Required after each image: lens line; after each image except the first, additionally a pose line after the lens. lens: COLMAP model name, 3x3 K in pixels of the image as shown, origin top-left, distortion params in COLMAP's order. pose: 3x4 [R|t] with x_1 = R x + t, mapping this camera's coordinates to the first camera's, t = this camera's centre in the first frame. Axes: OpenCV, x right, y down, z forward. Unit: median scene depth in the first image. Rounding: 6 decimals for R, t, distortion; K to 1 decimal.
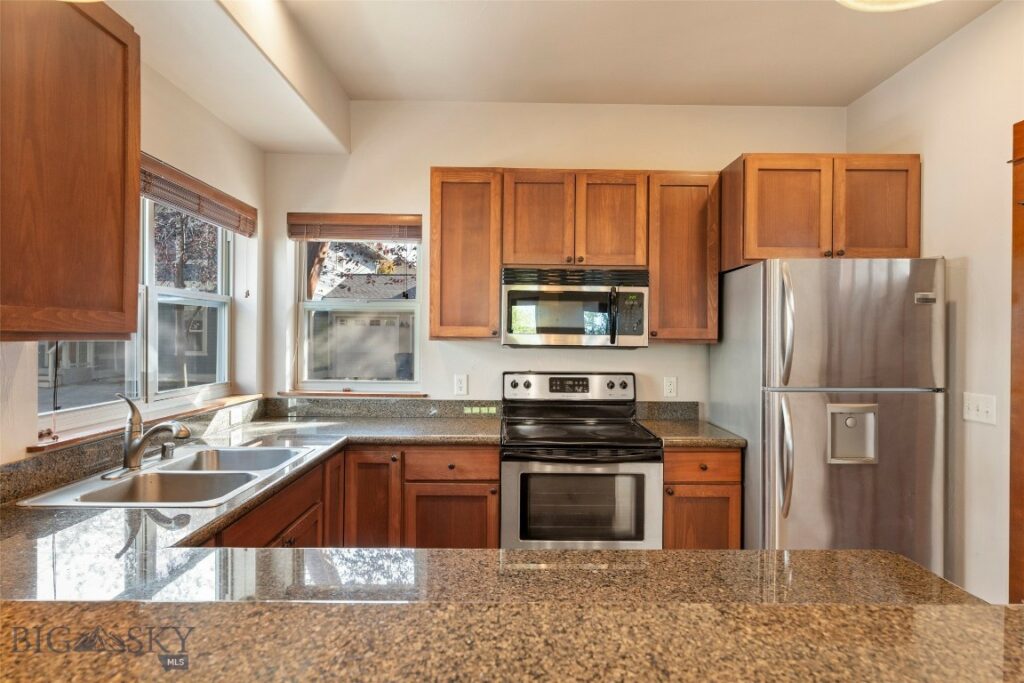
lens RADIAL K [[559.1, 0, 512.0], [0, 559.1, 341.5], [0, 0, 1]] dist [0.000084, -0.000050]
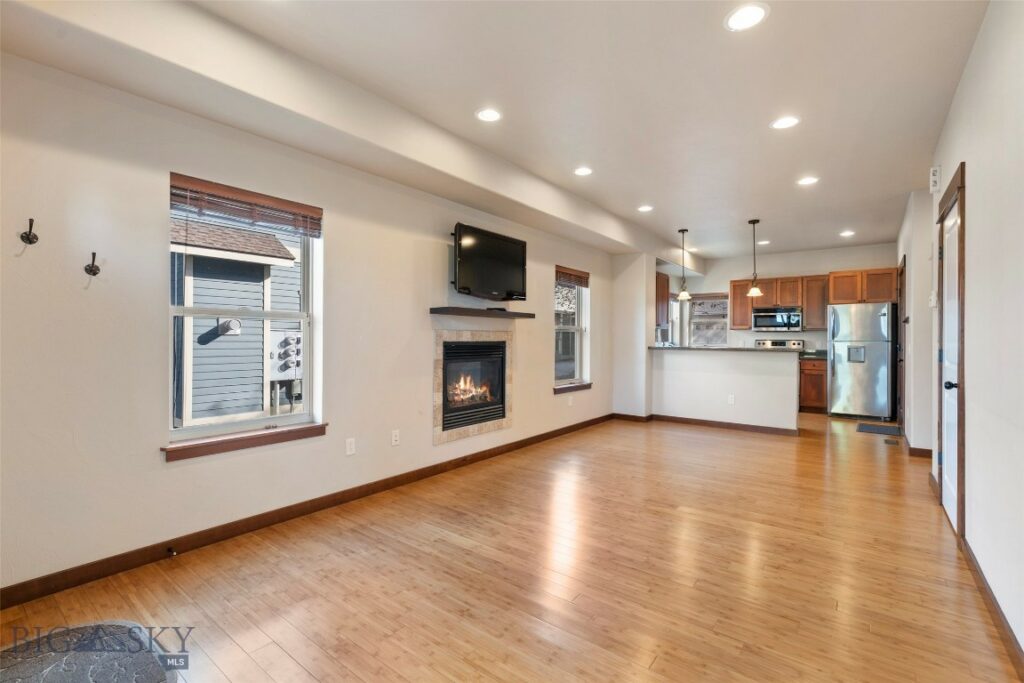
lens RADIAL K [[455.8, 0, 512.0], [0, 455.8, 341.5], [0, 0, 1]] dist [-0.002656, -0.000042]
pose [[0.778404, -0.000502, -0.627764, 0.548648], [-0.003610, 0.999980, -0.005276, 0.084516], [0.627753, 0.006373, 0.778386, -1.958102]]
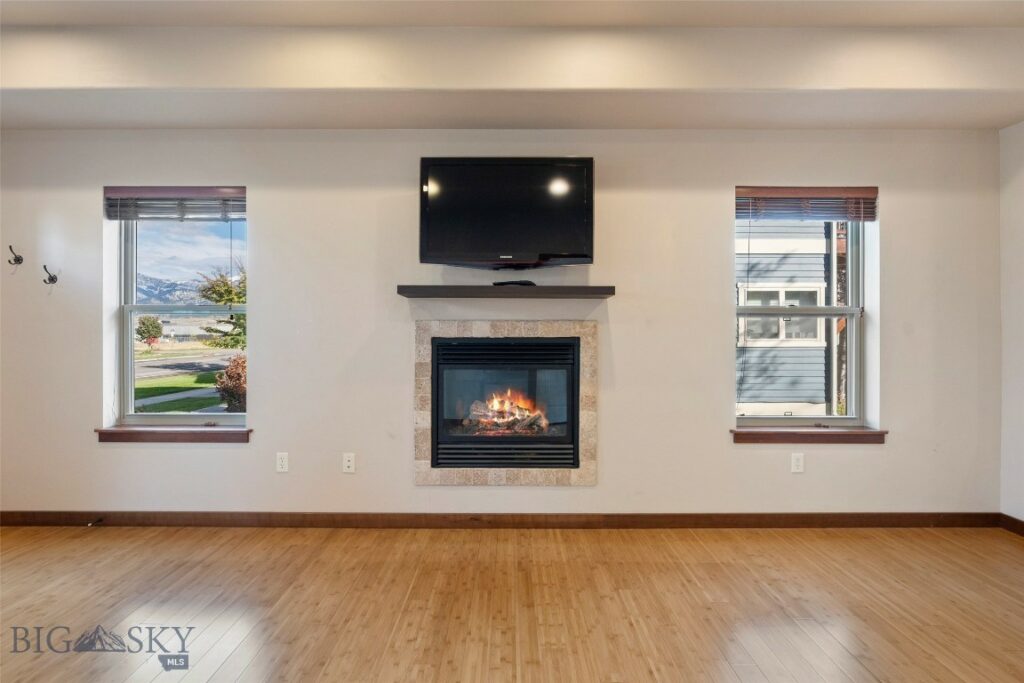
lens RADIAL K [[472.0, 0, 512.6], [0, 472.0, 334.9], [0, 0, 1]] dist [-0.004963, 0.000246]
pose [[-0.018619, -0.002912, -0.999822, 0.499994], [-0.009739, 0.999949, -0.002731, 0.074506], [0.999779, 0.009687, -0.018646, -0.869445]]
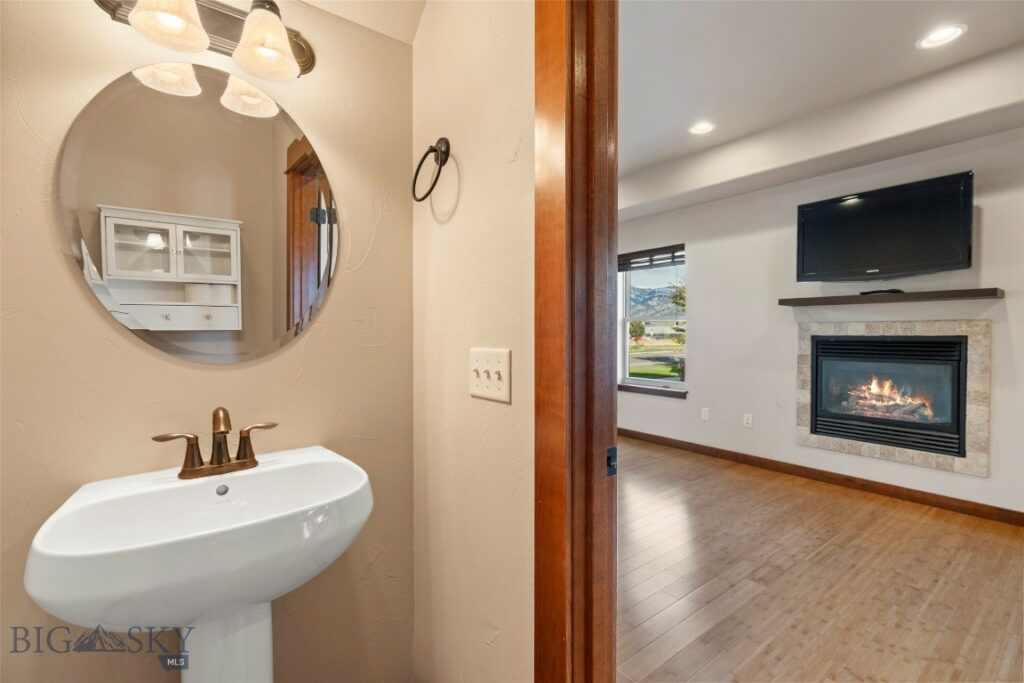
lens RADIAL K [[455.8, 0, 512.0], [0, 455.8, 341.5], [0, 0, 1]] dist [-0.002656, -0.000042]
pose [[-0.808999, 0.007292, -0.587764, 0.911990], [-0.007425, 0.999717, 0.022622, 0.072968], [0.587763, 0.022666, -0.808716, -0.538596]]
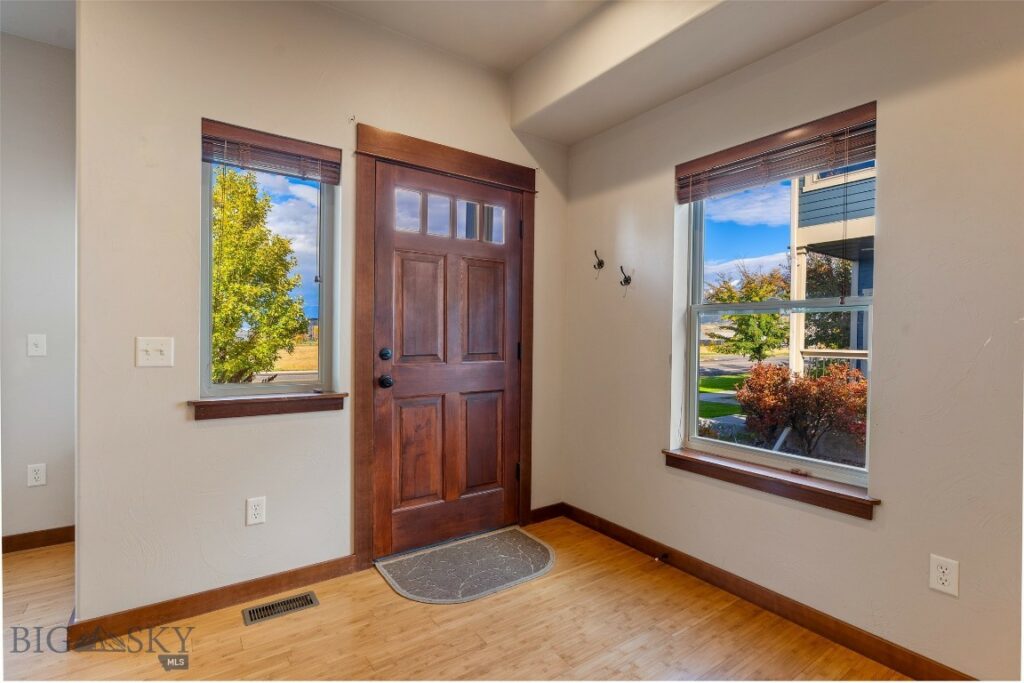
lens RADIAL K [[485.6, 0, 510.1], [0, 485.6, 345.0], [0, 0, 1]] dist [0.001056, 0.000416]
pose [[-0.827784, -0.005166, -0.561022, 0.266873], [-0.020663, 0.999560, 0.021283, 0.074867], [0.560666, 0.029210, -0.827527, -1.176800]]
